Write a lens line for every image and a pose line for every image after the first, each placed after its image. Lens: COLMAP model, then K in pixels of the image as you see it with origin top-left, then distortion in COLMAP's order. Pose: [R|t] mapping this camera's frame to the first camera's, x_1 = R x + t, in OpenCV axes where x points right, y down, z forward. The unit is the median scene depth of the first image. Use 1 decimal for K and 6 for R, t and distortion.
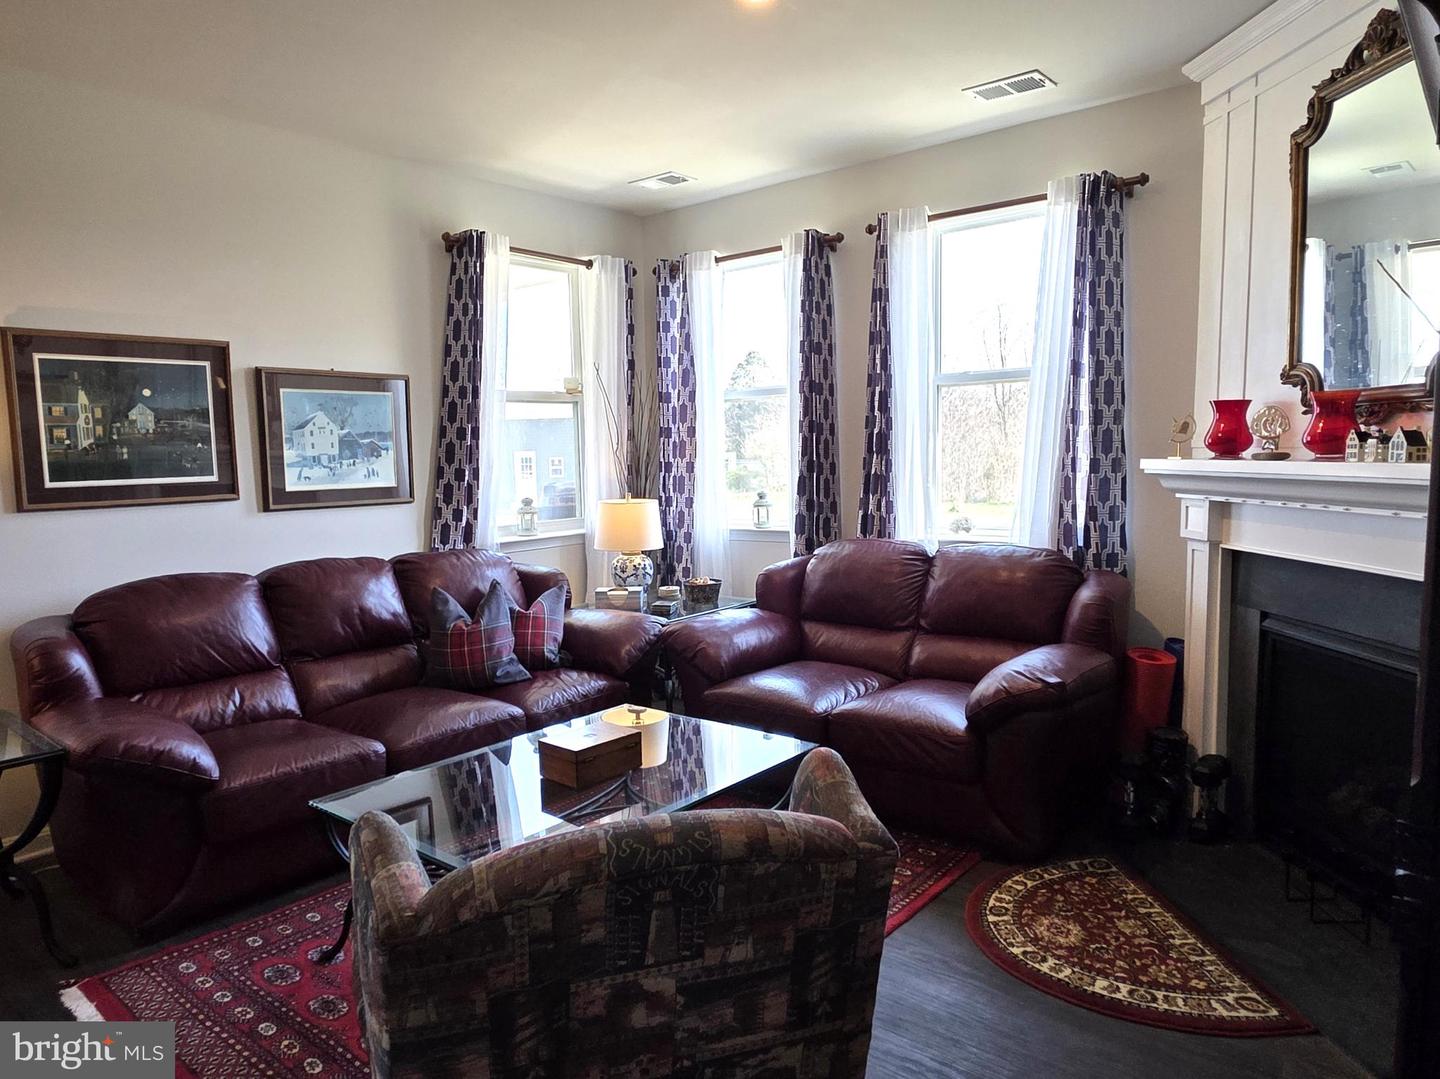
lens RADIAL K [[939.6, 0, 720.8], [0, 939.6, 544.7], [0, 0, 1]] dist [0.004984, -0.001645]
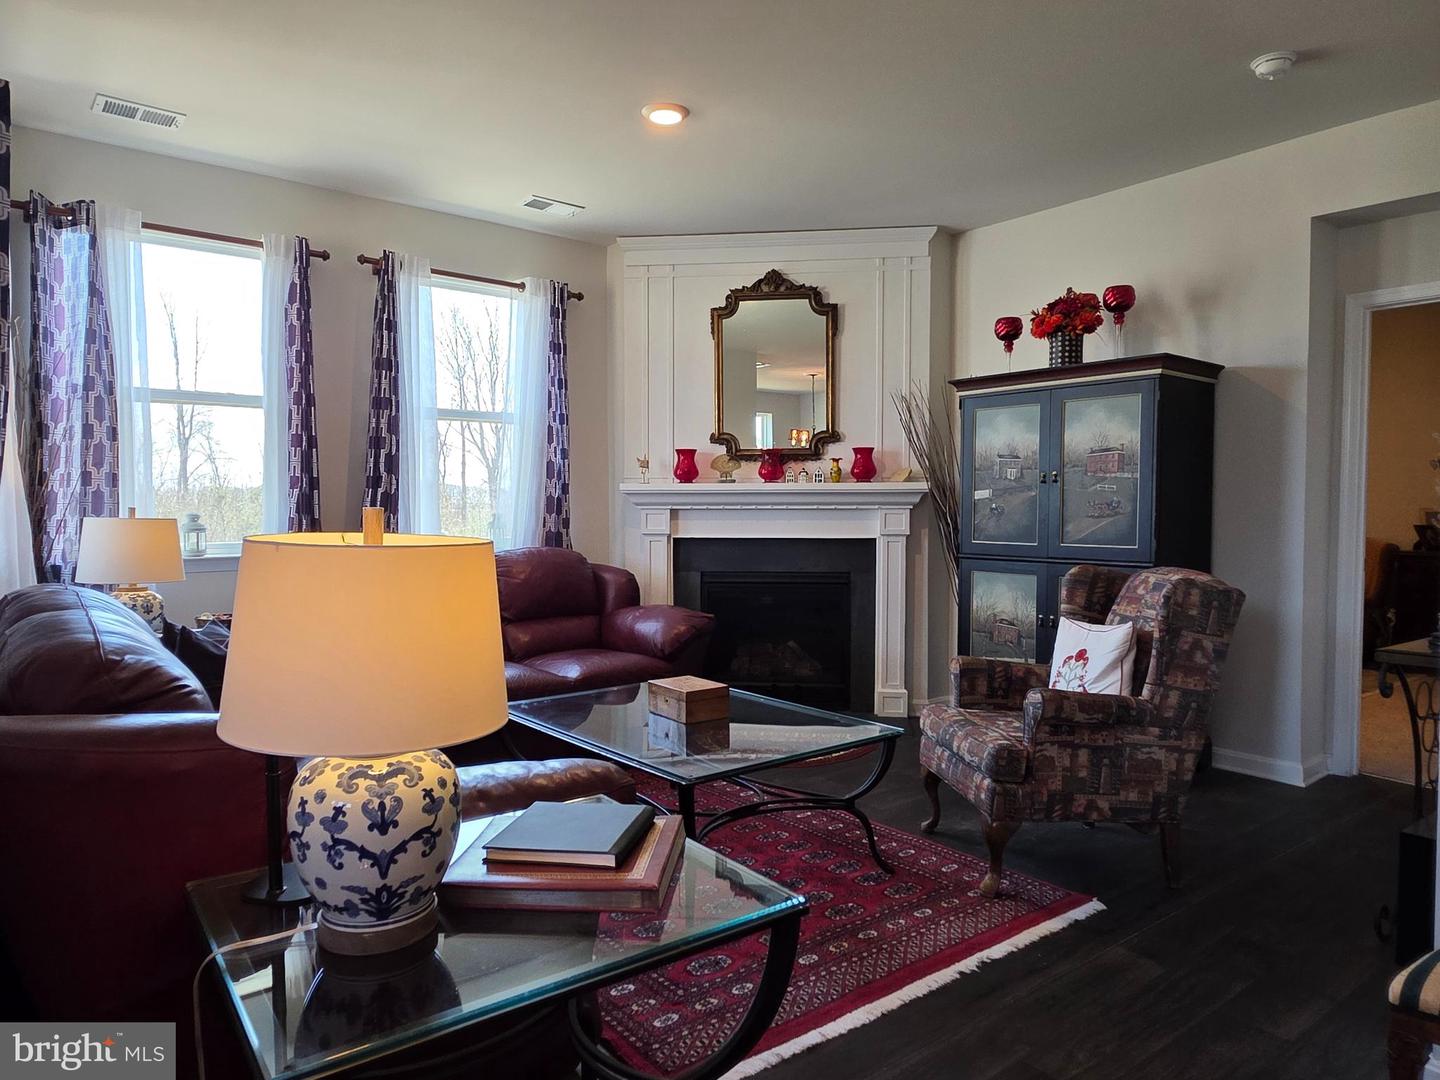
lens RADIAL K [[939.6, 0, 720.8], [0, 939.6, 545.2], [0, 0, 1]] dist [0.004984, -0.001645]
pose [[0.205852, -0.010071, 0.978531, -1.035409], [0.098455, 0.995086, -0.010470, 0.041101], [-0.973618, 0.098497, 0.205832, 0.562481]]
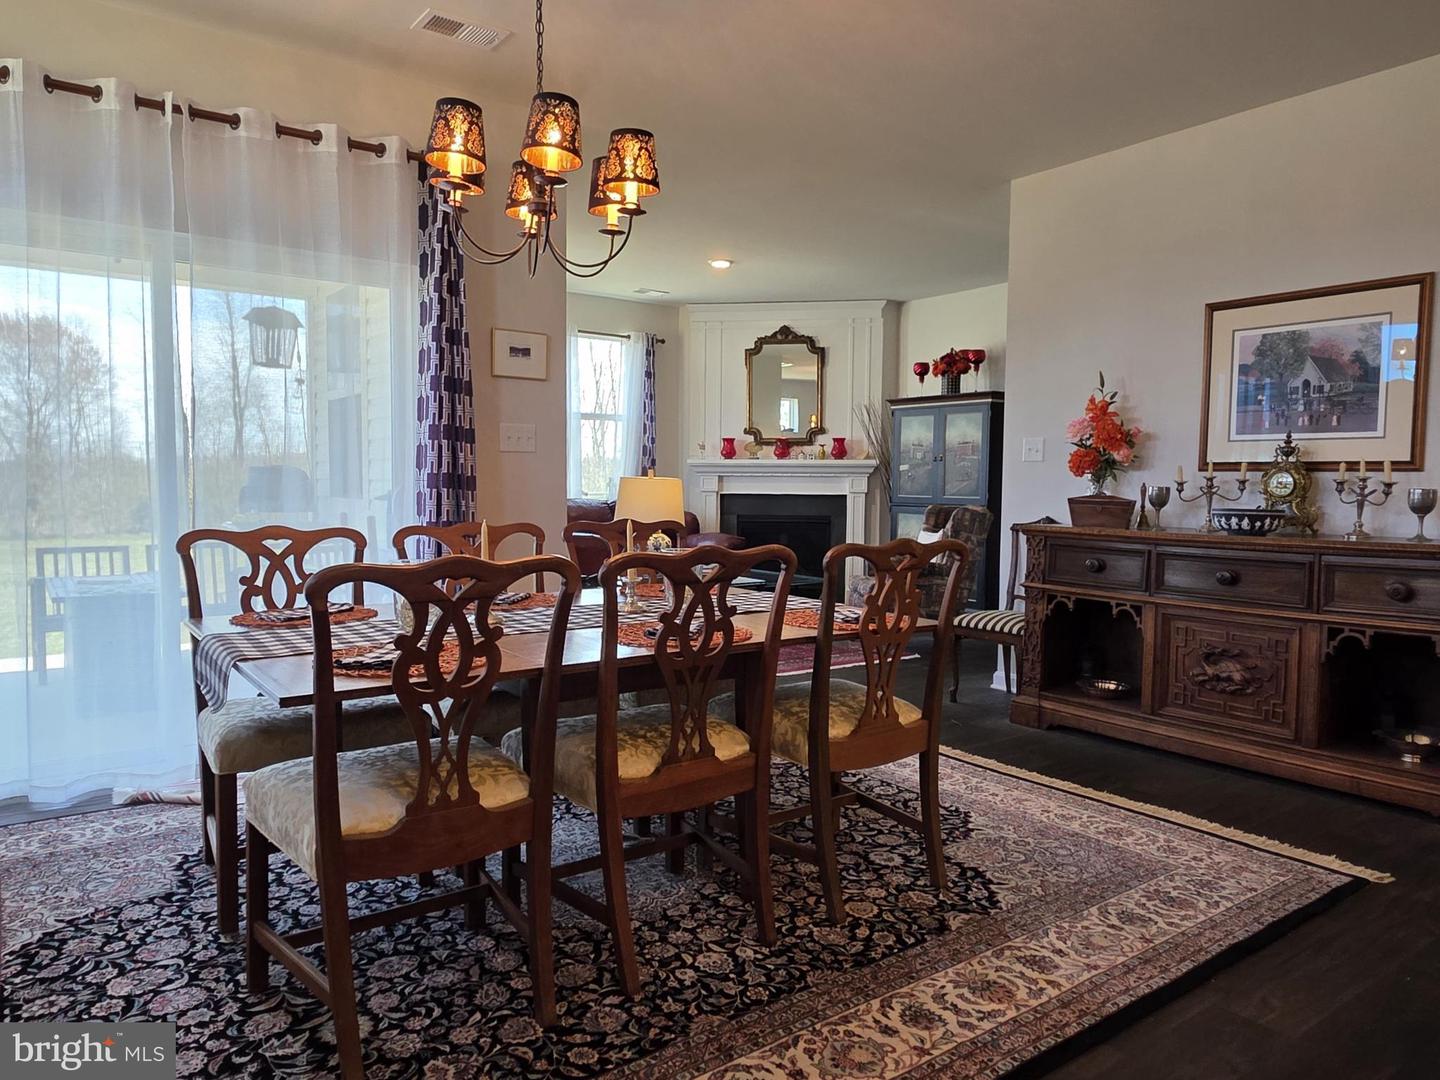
lens RADIAL K [[982.6, 0, 723.5], [0, 982.6, 543.5], [0, 0, 1]] dist [0.019421, -0.004636]
pose [[0.239534, -0.032363, 0.970348, -2.078015], [0.089023, 0.995966, 0.011242, 0.109795], [-0.966798, 0.083691, 0.241449, 0.327461]]
